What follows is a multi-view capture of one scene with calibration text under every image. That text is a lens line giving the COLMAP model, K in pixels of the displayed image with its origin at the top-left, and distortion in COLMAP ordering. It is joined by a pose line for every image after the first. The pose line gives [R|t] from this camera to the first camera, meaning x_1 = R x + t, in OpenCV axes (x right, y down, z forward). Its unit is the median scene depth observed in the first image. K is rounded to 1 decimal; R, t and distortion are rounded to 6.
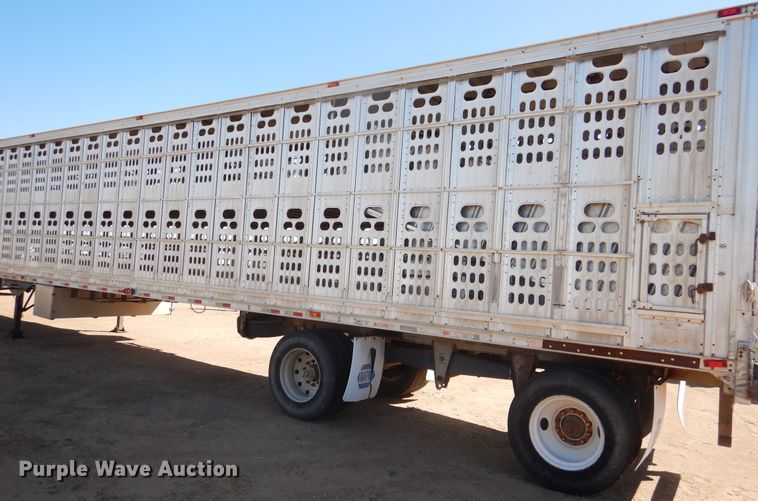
lens RADIAL K [[438.9, 0, 378.6], [0, 438.9, 262.5], [0, 0, 1]] dist [0.019001, -0.000087]
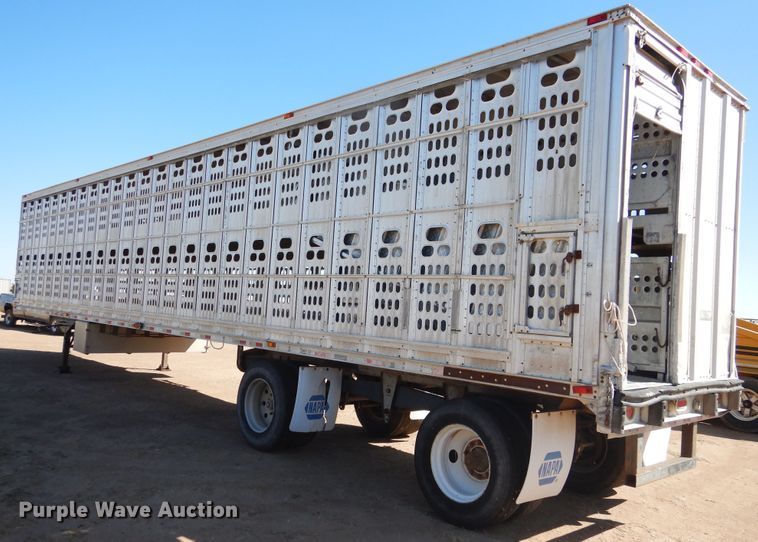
lens RADIAL K [[627.0, 0, 379.0], [0, 627.0, 271.0], [0, 0, 1]] dist [0.044311, 0.001342]
pose [[0.949664, -0.029461, -0.311883, 0.574056], [0.014134, 0.998584, -0.051291, 0.028891], [0.312953, 0.044301, 0.948735, -0.308521]]
